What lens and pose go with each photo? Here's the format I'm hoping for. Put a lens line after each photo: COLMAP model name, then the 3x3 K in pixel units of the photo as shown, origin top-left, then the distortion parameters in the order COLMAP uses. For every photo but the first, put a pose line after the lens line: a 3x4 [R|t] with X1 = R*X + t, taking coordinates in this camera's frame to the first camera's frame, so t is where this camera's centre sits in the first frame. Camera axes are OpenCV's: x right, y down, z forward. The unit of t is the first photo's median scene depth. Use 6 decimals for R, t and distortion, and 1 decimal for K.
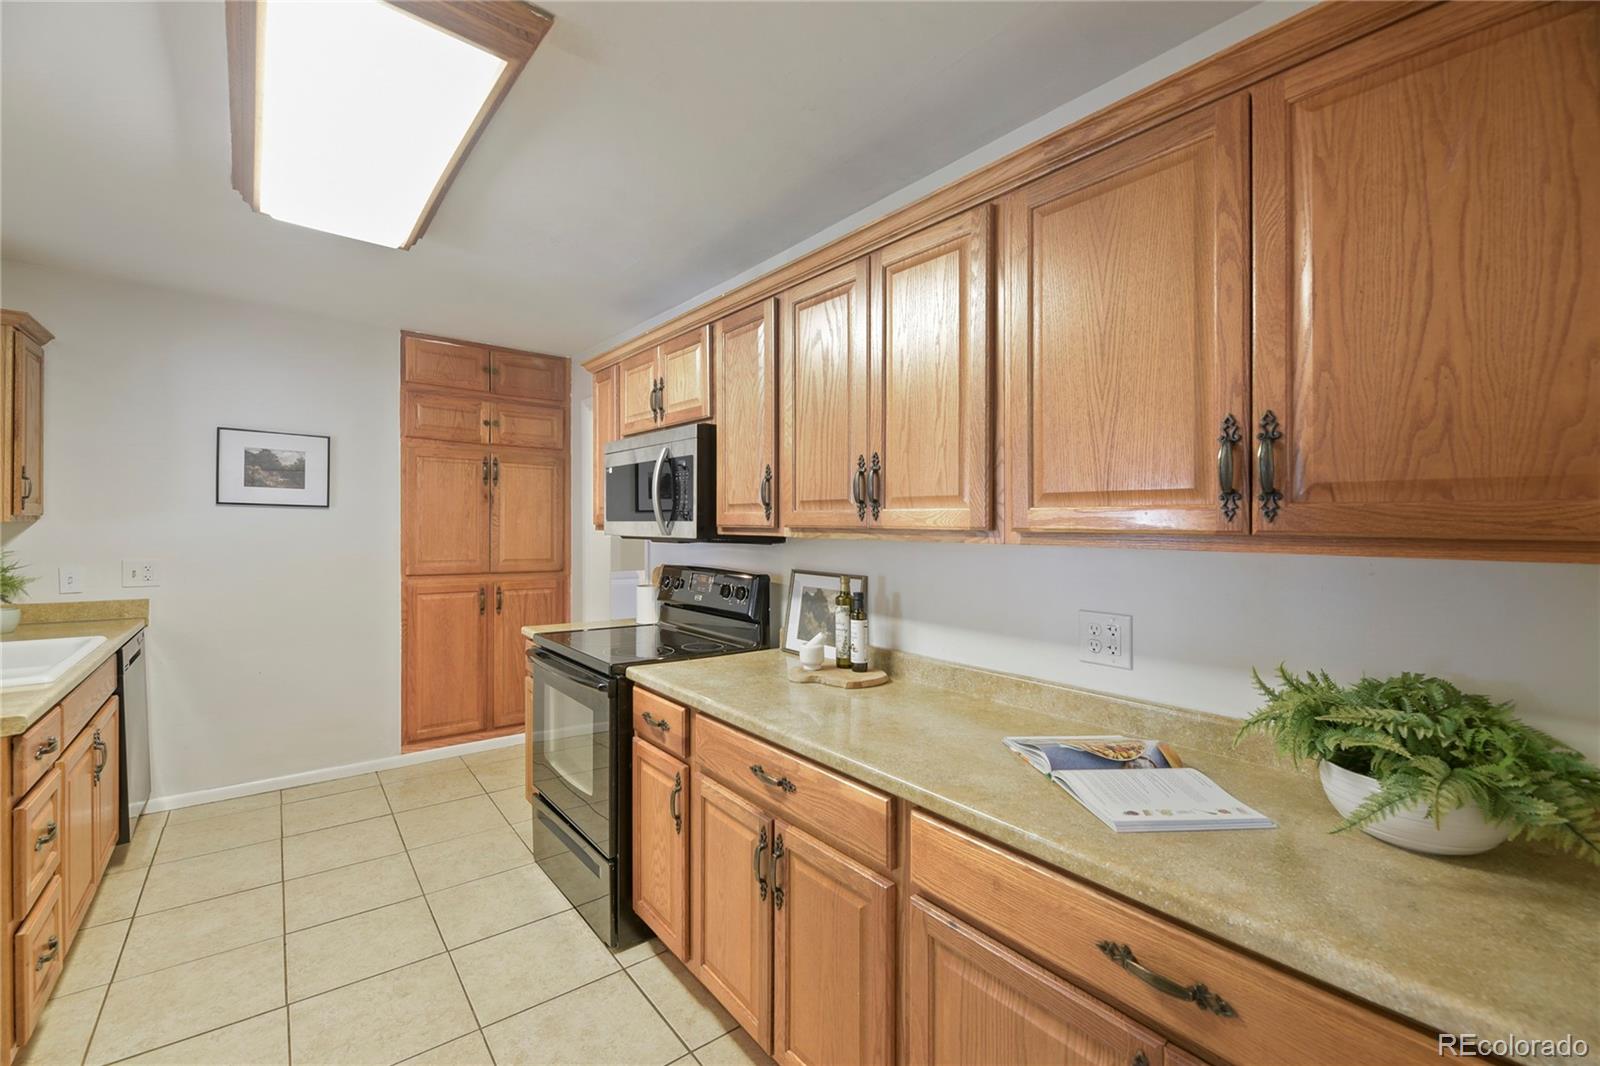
lens RADIAL K [[651.9, 0, 802.4], [0, 651.9, 526.2], [0, 0, 1]] dist [-0.001452, -0.000333]
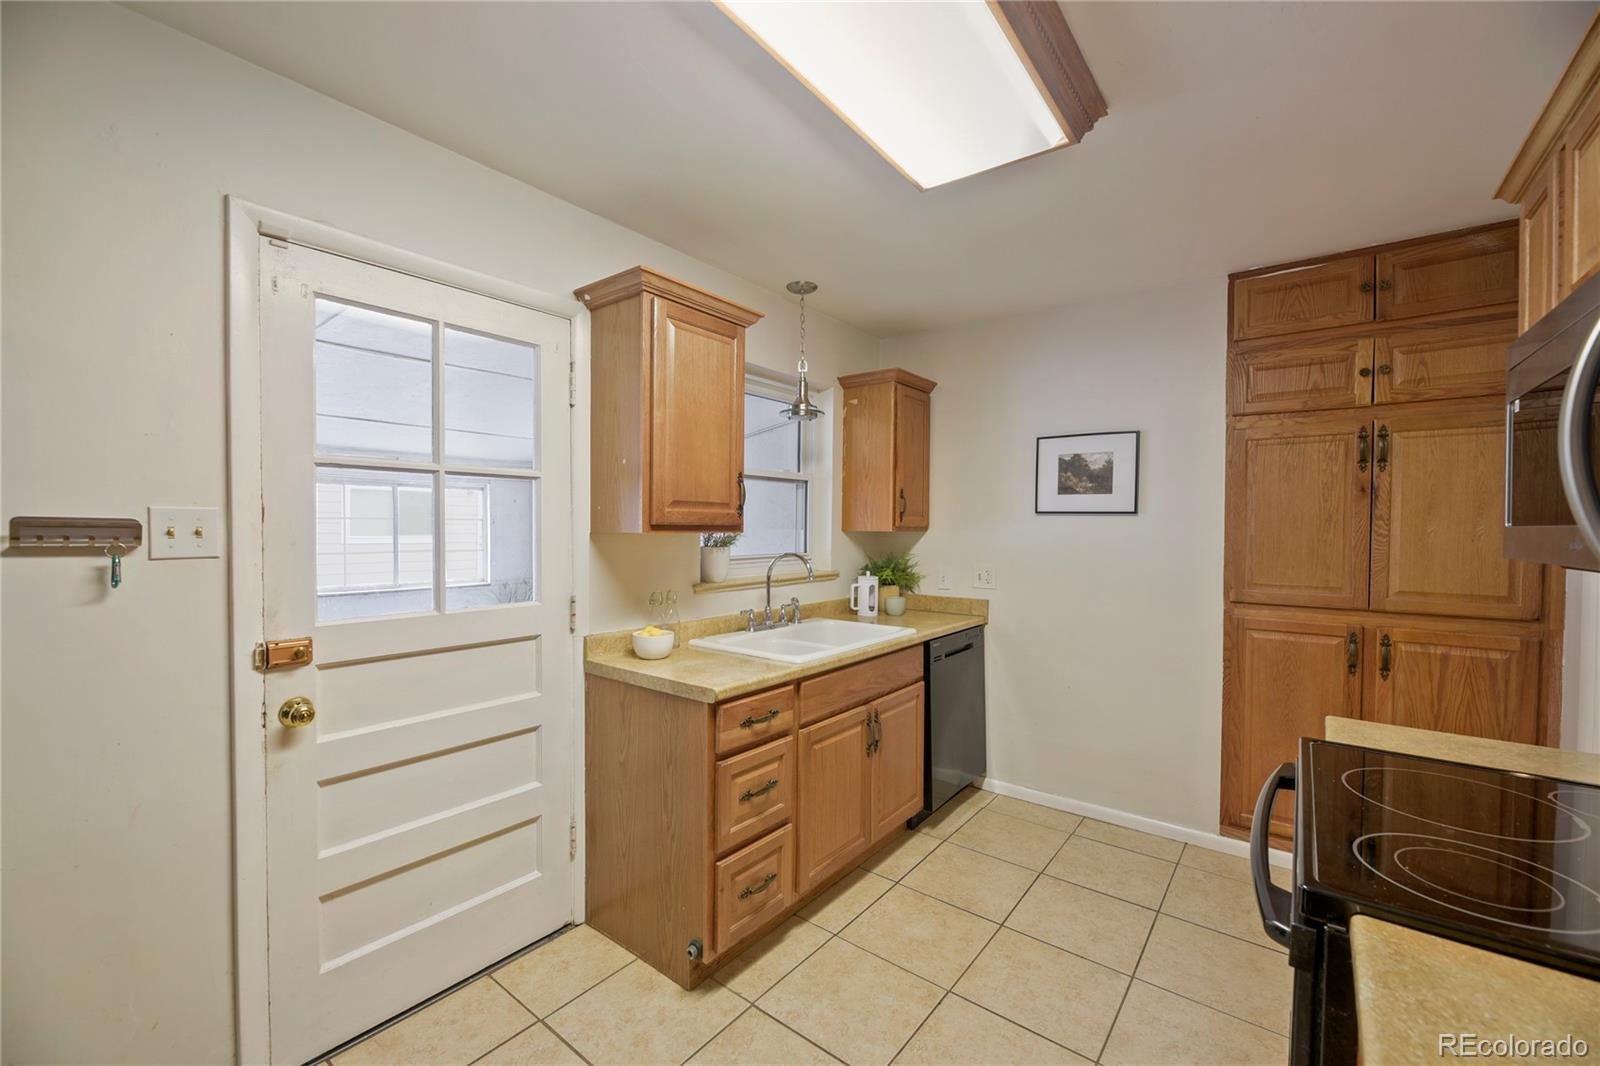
lens RADIAL K [[651.9, 0, 789.6], [0, 651.9, 545.4], [0, 0, 1]] dist [-0.001452, -0.000333]
pose [[0.218593, 0.016218, -0.975681, 0.010861], [-0.003859, 0.999868, 0.015755, 0.001160], [0.975809, 0.000321, 0.218627, 0.331137]]
